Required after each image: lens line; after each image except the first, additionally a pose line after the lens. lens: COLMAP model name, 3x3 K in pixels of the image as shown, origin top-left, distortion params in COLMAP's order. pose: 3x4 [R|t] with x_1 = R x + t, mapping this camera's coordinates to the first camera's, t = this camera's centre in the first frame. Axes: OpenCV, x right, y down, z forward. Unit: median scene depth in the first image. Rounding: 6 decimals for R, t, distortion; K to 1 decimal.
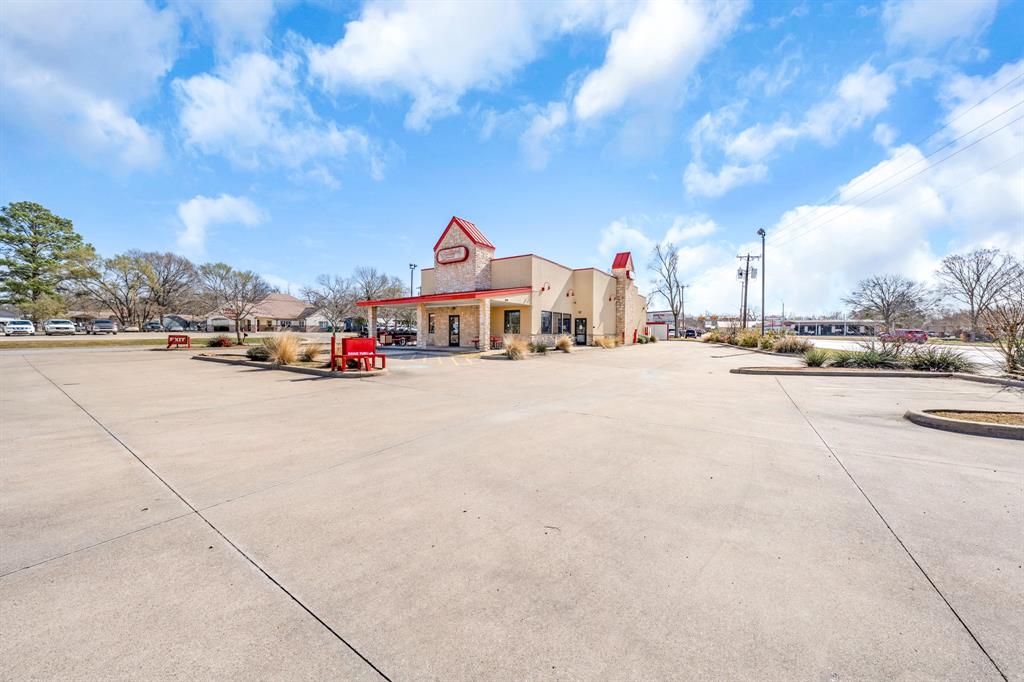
lens RADIAL K [[349.2, 0, 511.1], [0, 349.2, 340.3], [0, 0, 1]] dist [0.000448, -0.000485]
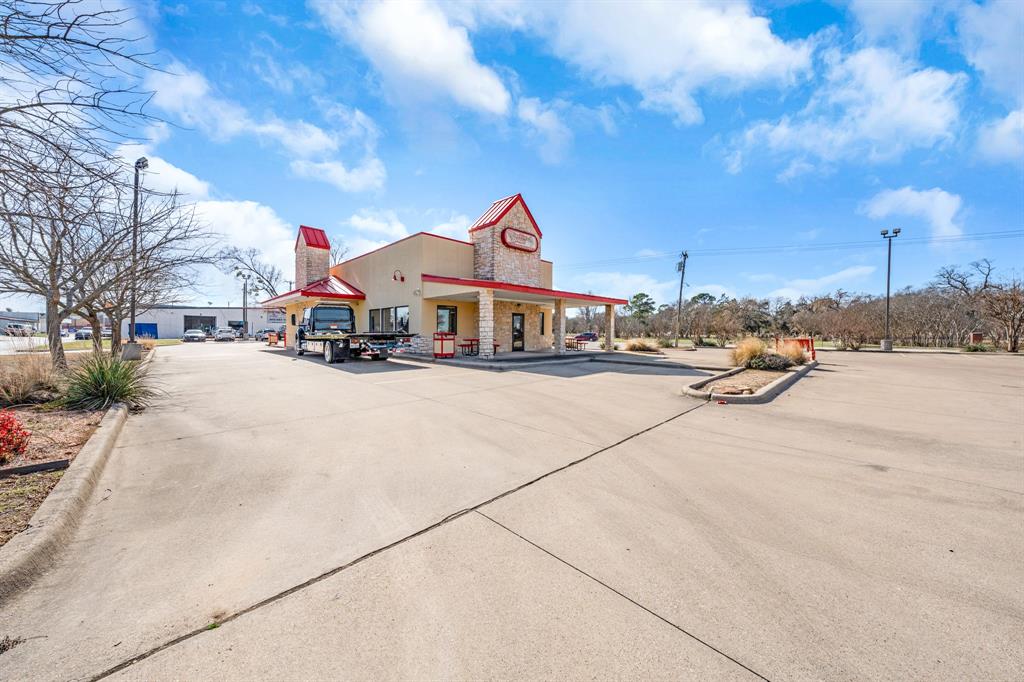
lens RADIAL K [[349.2, 0, 514.7], [0, 349.2, 333.7], [0, 0, 1]] dist [0.000448, -0.000485]
pose [[0.191433, -0.006446, 0.981485, -0.976522], [0.010471, 0.999935, 0.004525, -0.027885], [-0.981450, 0.009411, 0.191488, 0.854367]]
